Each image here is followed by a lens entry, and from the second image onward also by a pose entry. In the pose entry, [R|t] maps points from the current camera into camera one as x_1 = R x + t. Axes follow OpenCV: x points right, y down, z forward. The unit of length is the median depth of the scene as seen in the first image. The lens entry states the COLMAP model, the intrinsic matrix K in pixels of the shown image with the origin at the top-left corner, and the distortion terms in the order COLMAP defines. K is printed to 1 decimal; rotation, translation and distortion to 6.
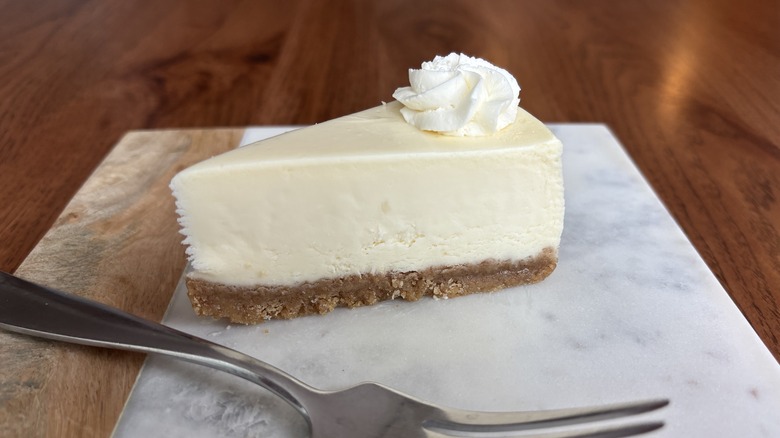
lens RADIAL K [[692.3, 0, 399.3], [0, 692.3, 201.6], [0, 0, 1]] dist [-0.016743, 0.017764]
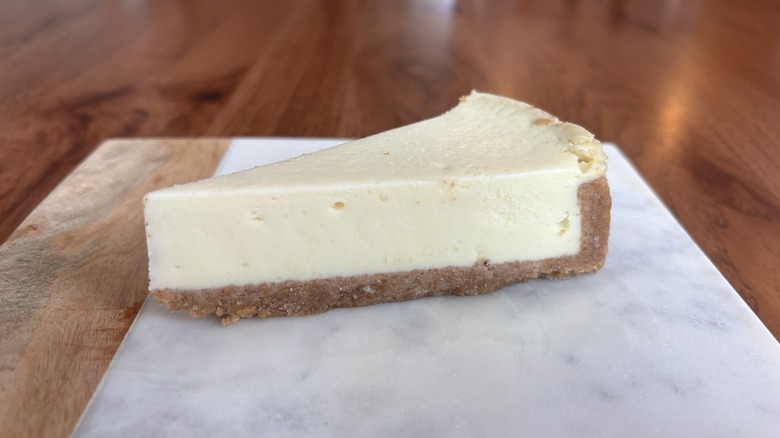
lens RADIAL K [[613.6, 0, 394.7], [0, 613.6, 221.8], [0, 0, 1]] dist [-0.002650, 0.002743]
pose [[0.999703, 0.022530, 0.009267, -0.008789], [-0.022529, 0.999746, -0.000242, 0.002109], [-0.009270, 0.000033, 0.999957, 0.199245]]
